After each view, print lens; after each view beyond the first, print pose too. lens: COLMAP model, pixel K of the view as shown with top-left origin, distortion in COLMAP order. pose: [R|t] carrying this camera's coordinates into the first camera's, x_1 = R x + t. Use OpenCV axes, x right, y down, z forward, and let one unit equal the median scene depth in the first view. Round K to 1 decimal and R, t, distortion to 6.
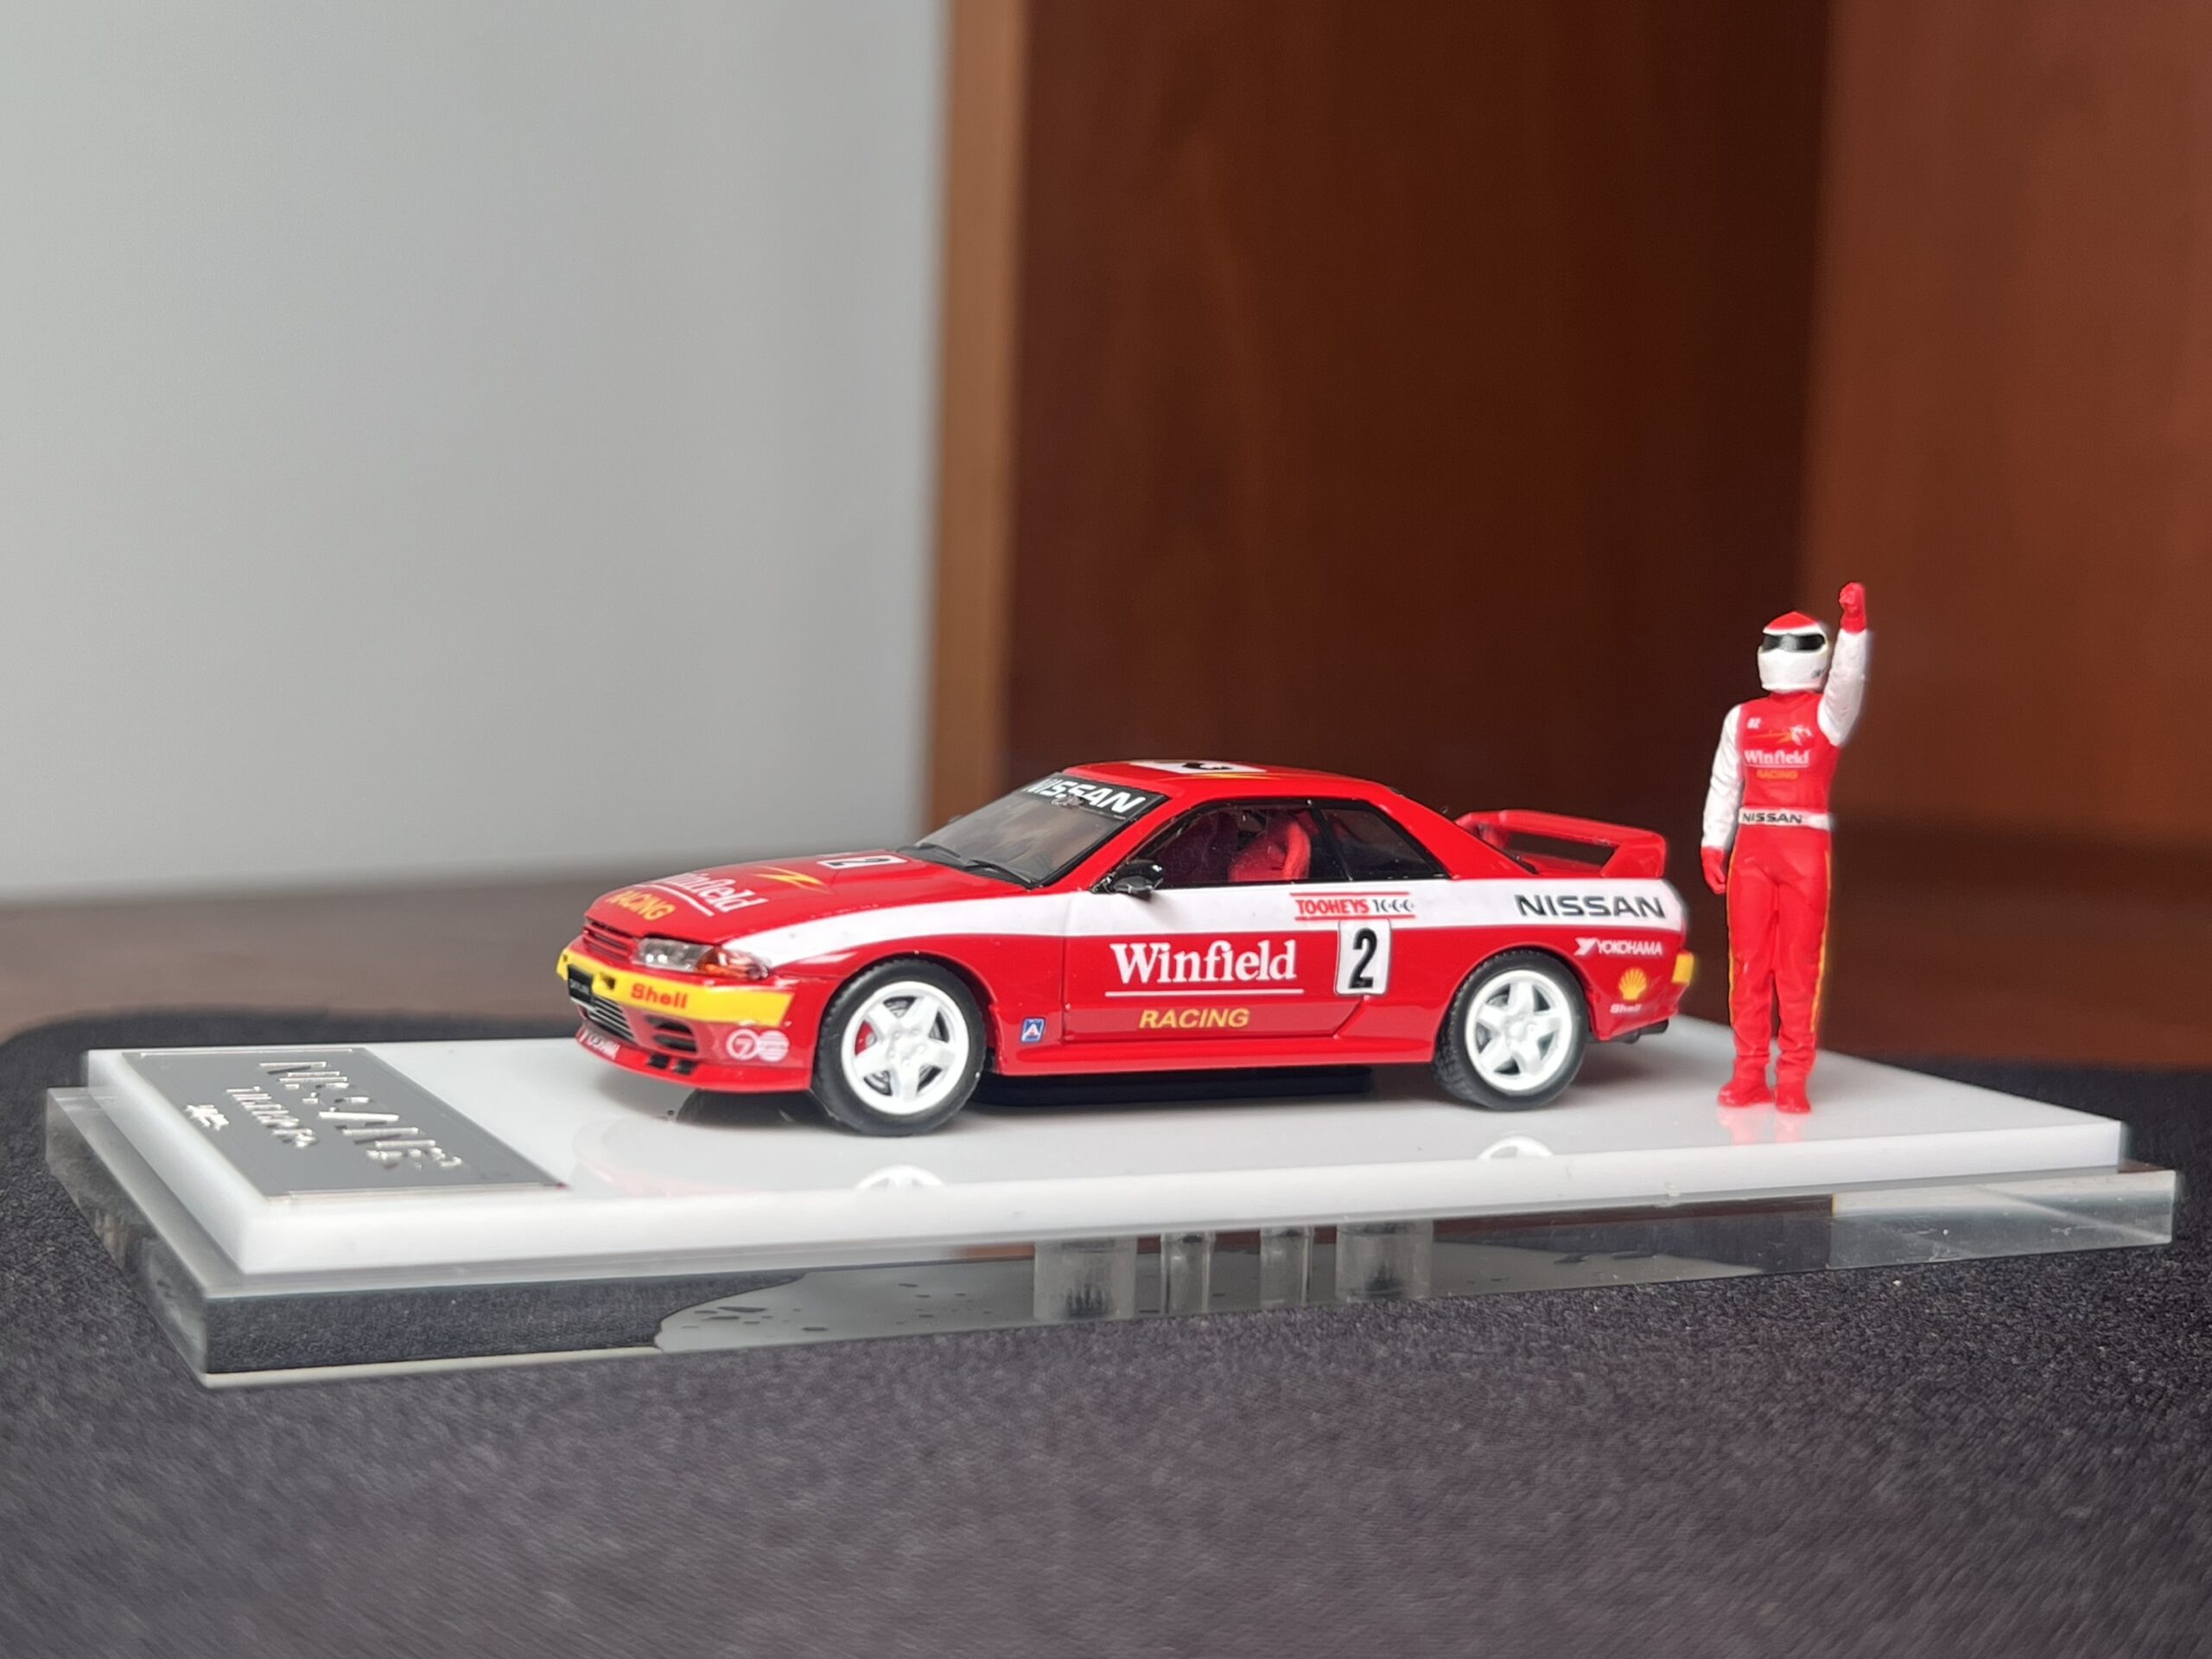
lens RADIAL K [[3233.5, 0, 1106.0], [0, 3233.5, 829.5], [0, 0, 1]] dist [0.030335, 0.013952]
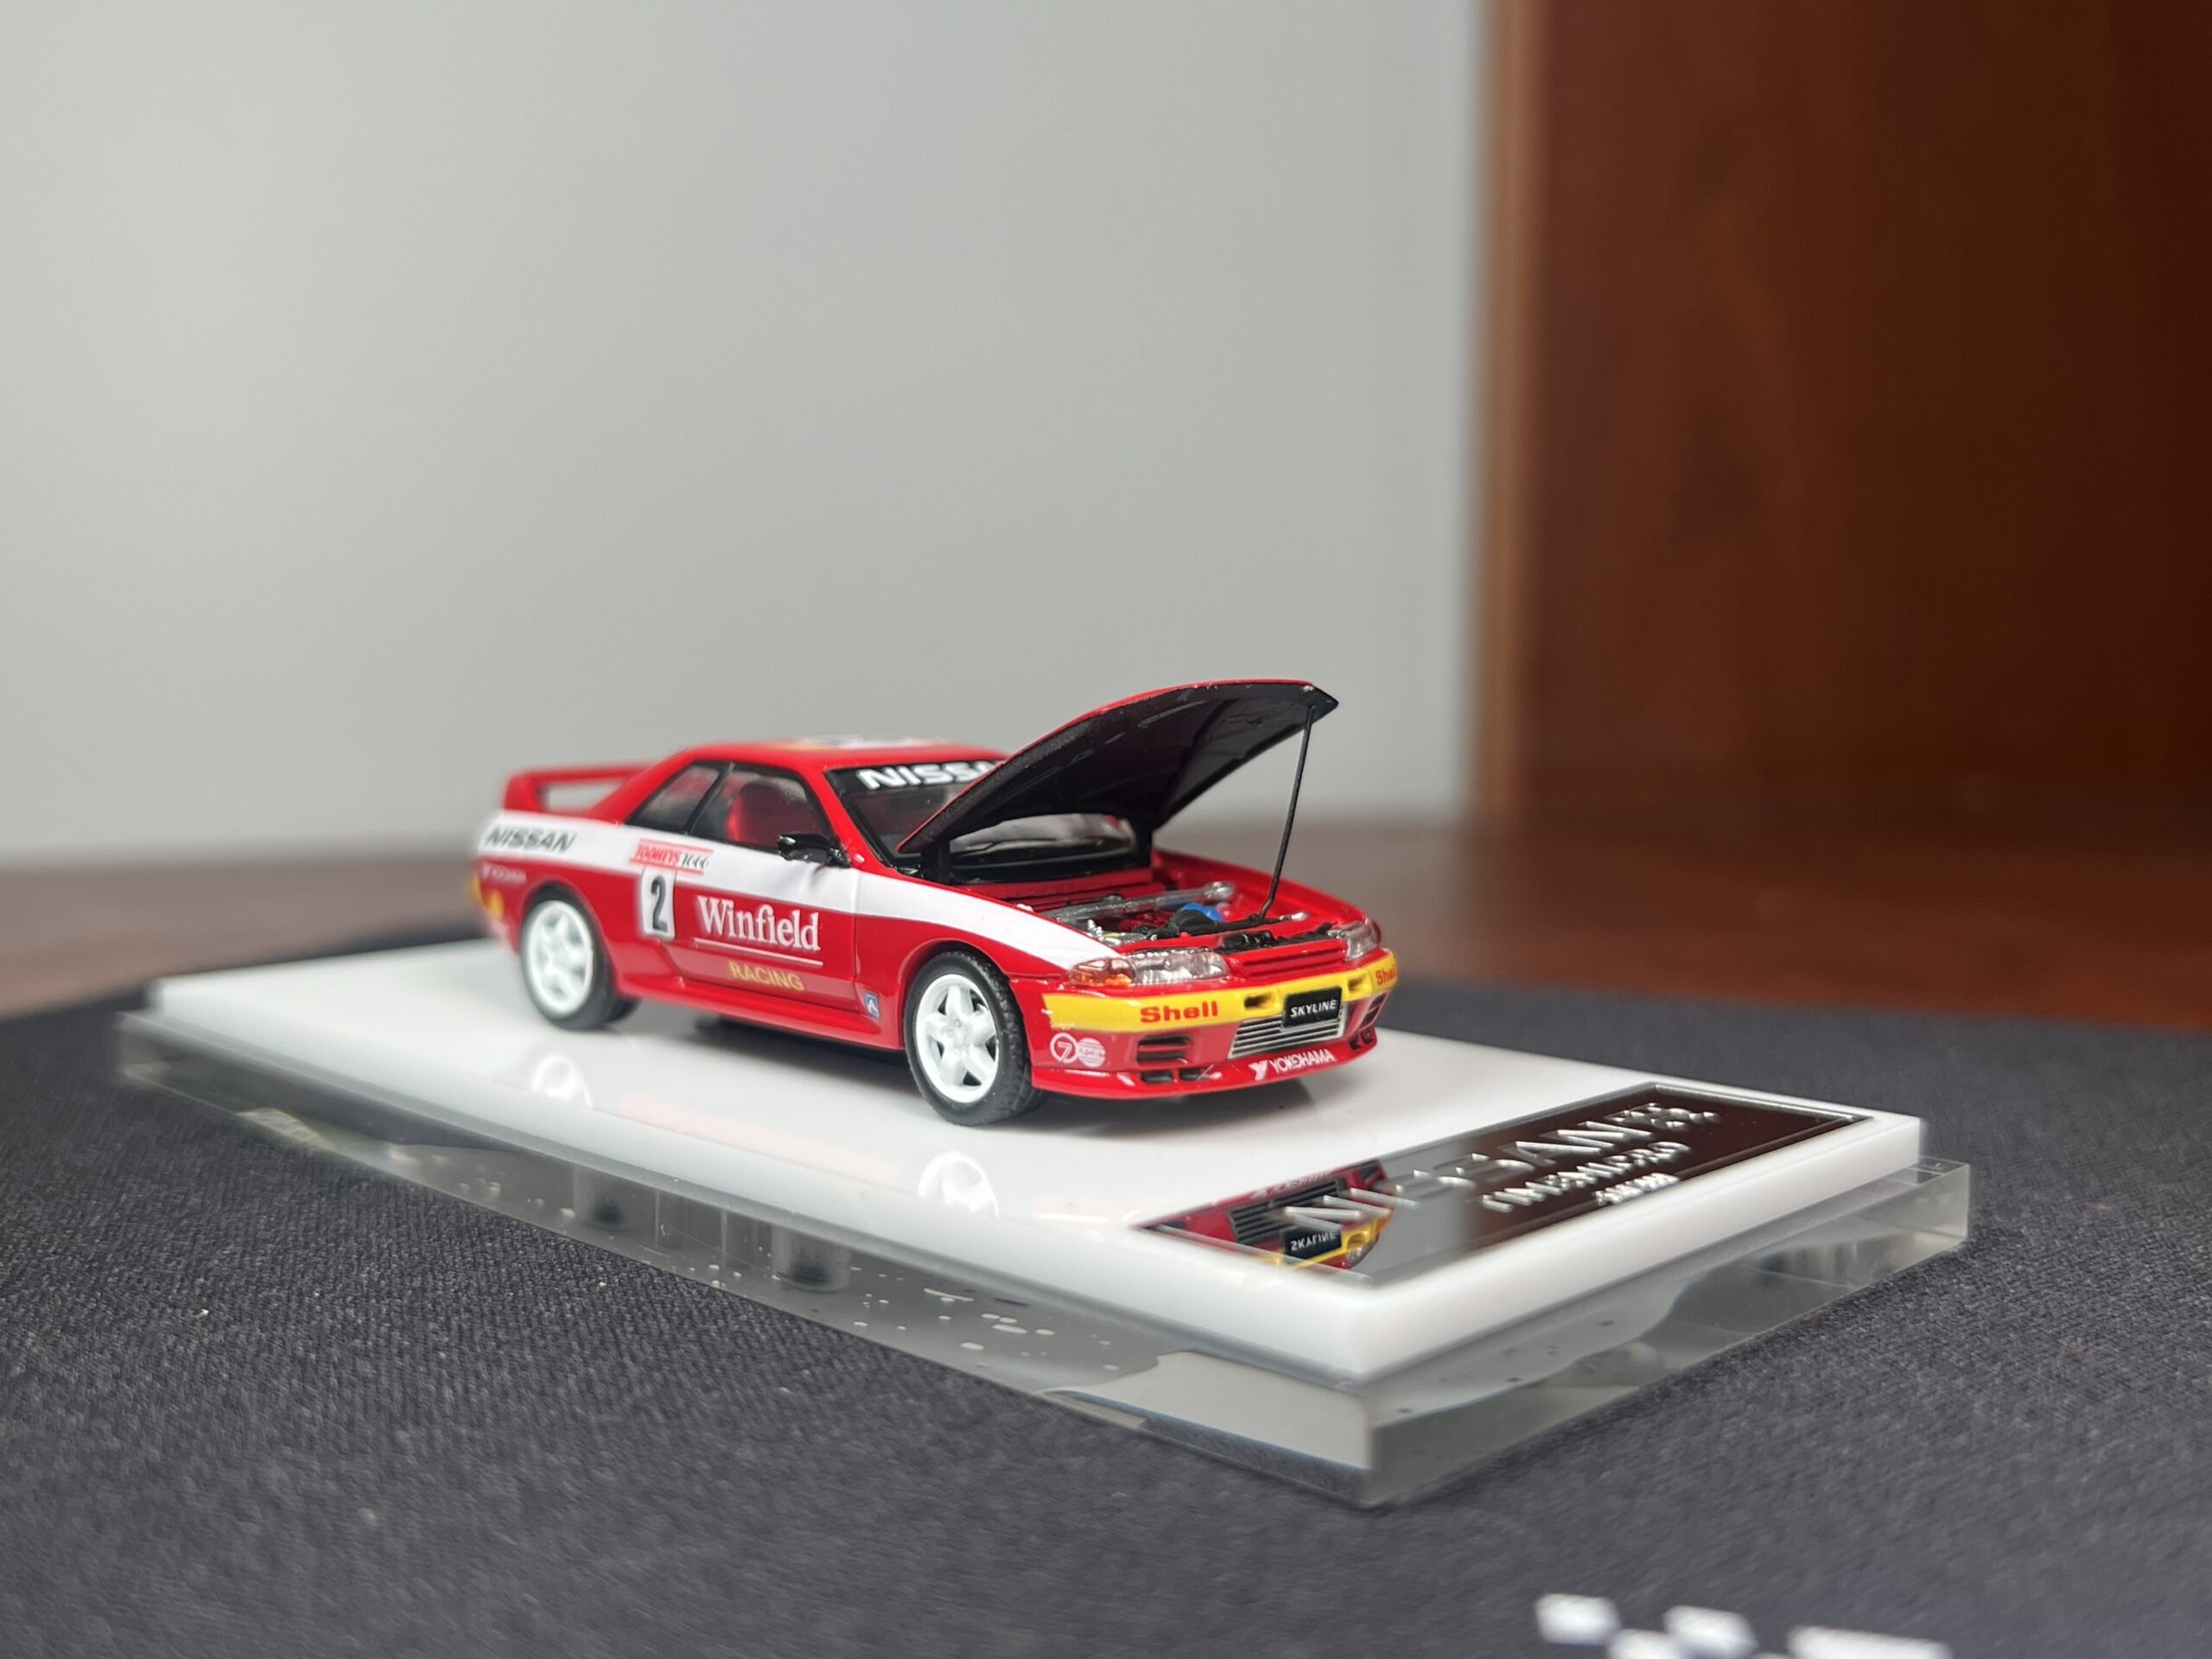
lens RADIAL K [[2232.5, 0, 1106.0], [0, 2232.5, 829.5], [0, 0, 1]] dist [0.164485, -0.005681]
pose [[0.363443, 0.061051, -0.929614, 0.760163], [-0.056607, 0.997454, 0.043375, -0.028557], [0.929895, 0.036858, 0.365974, 0.836983]]
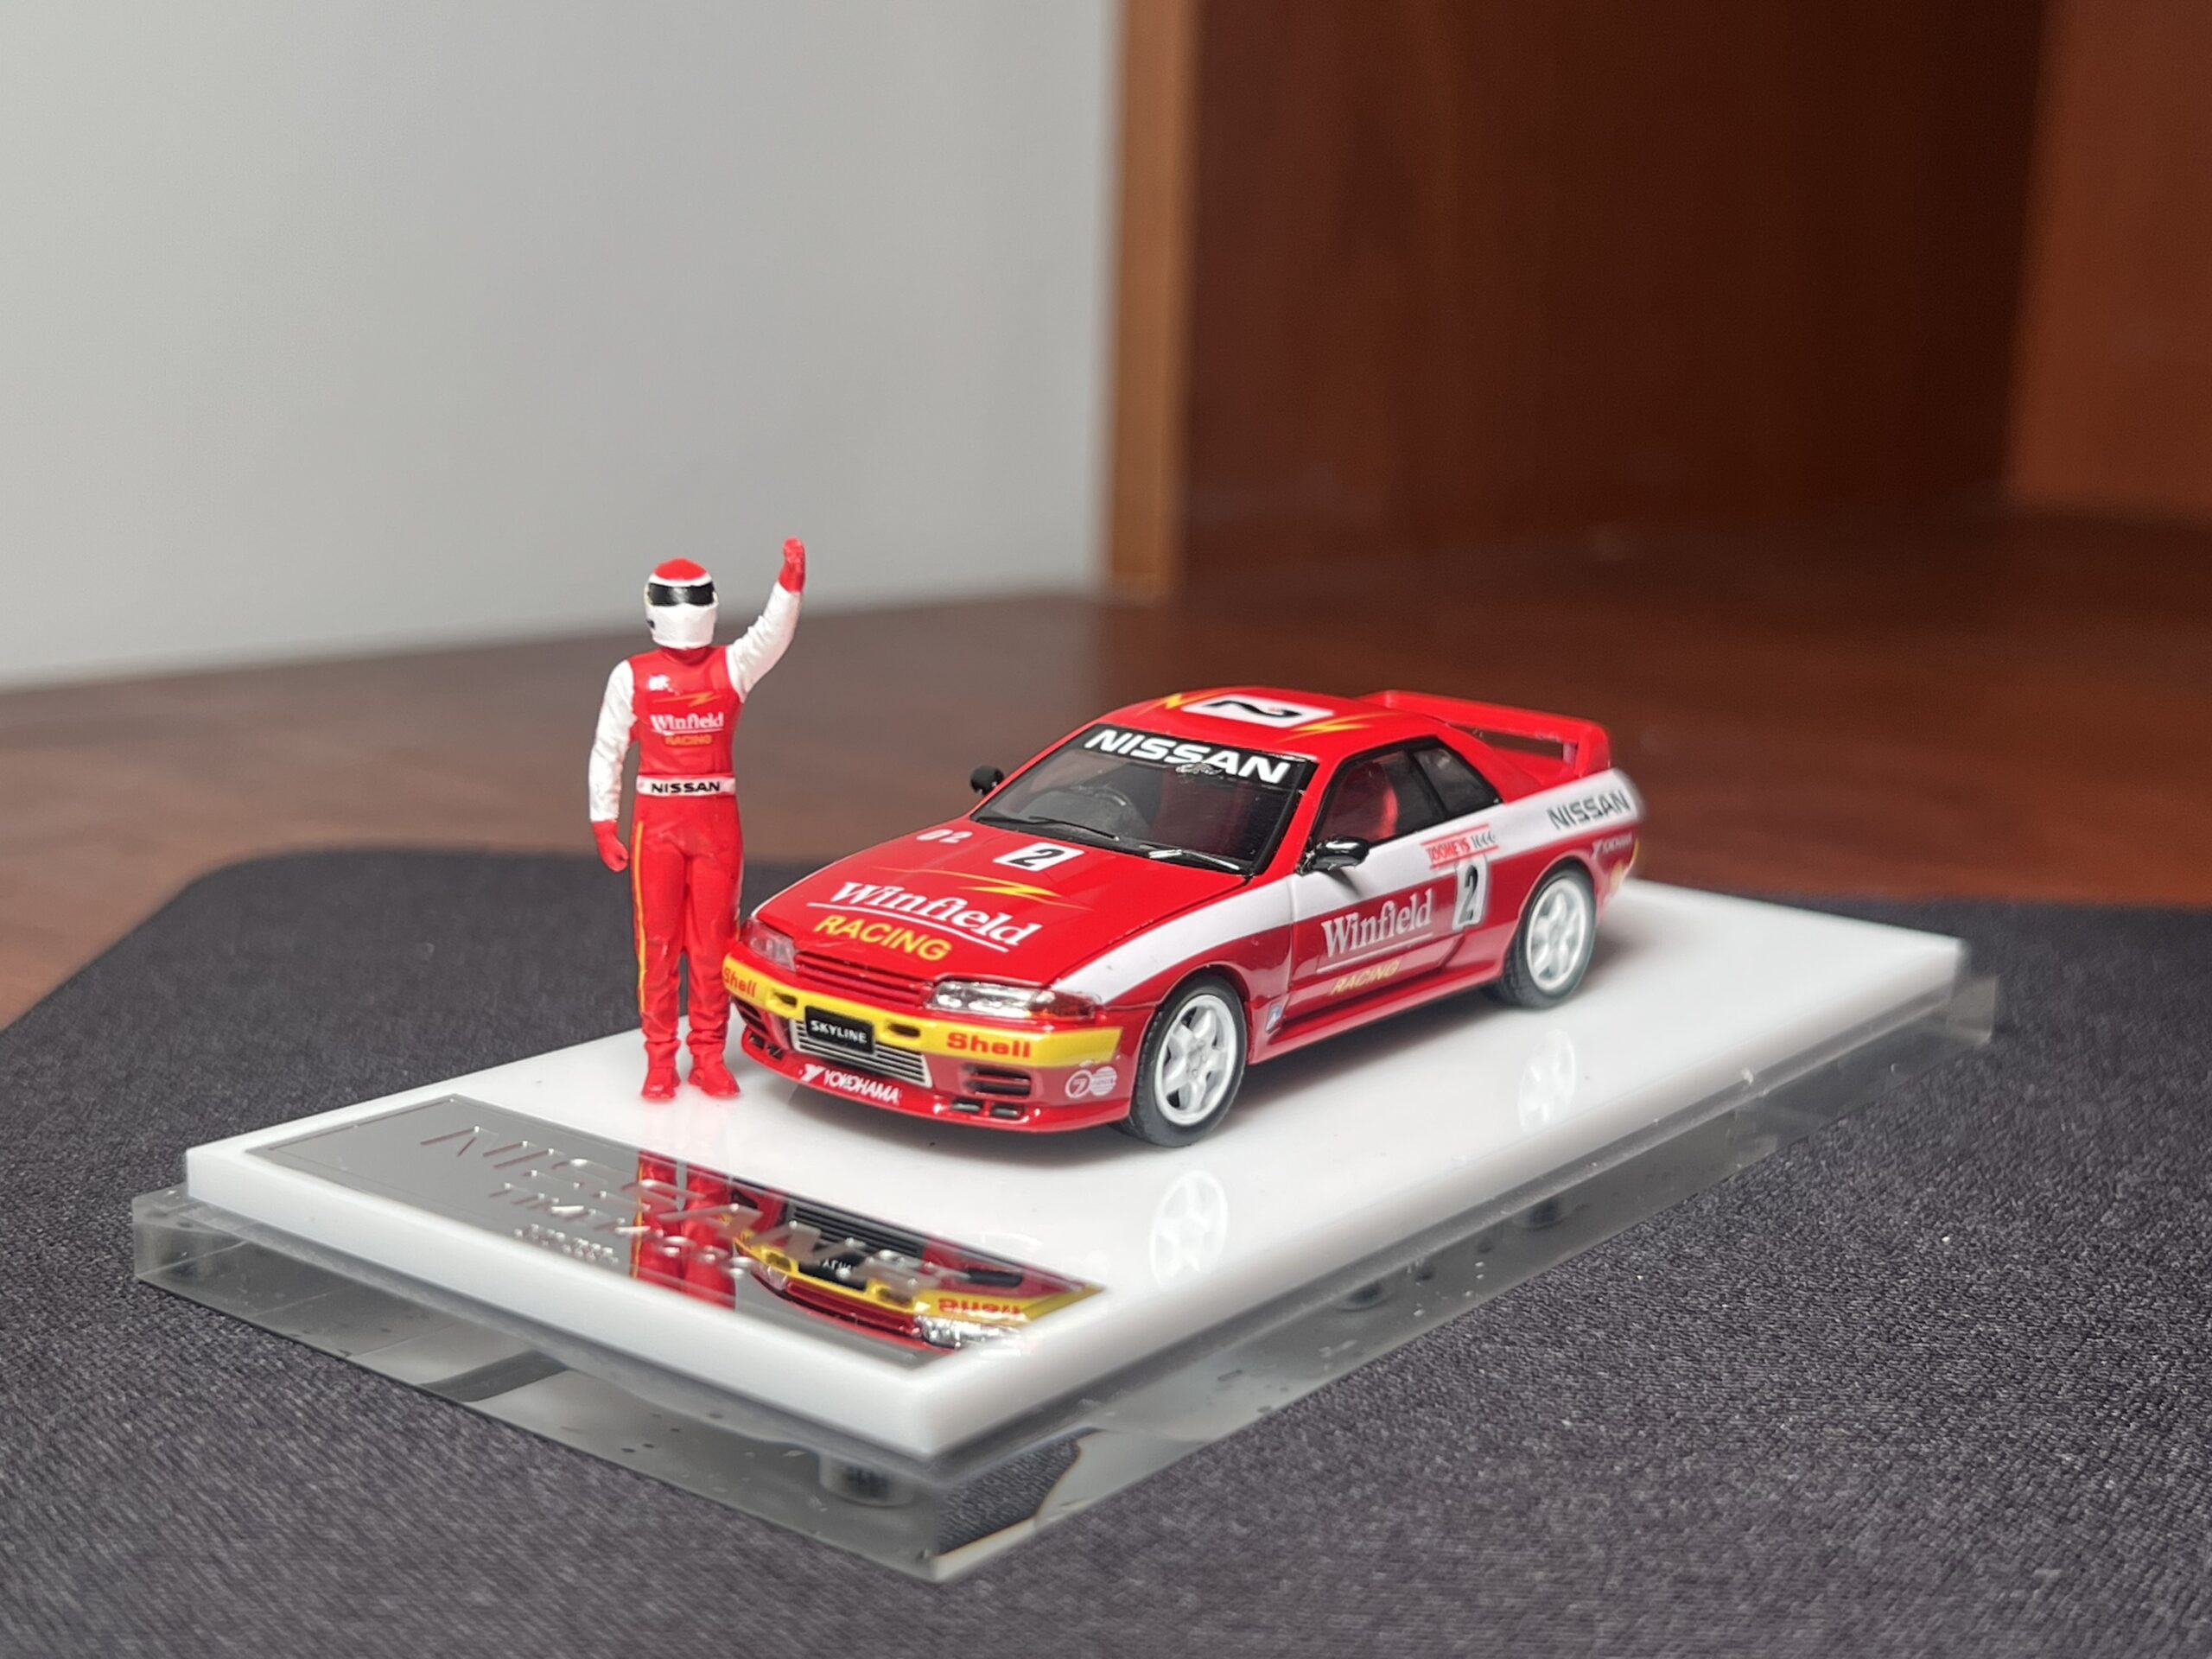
lens RADIAL K [[3233.5, 0, 1106.0], [0, 3233.5, 829.5], [0, 0, 1]] dist [0.030335, 0.013952]
pose [[0.888741, -0.106242, 0.445929, -0.507801], [0.036477, 0.986078, 0.162233, -0.160791], [-0.456956, -0.127917, 0.880243, 0.130475]]
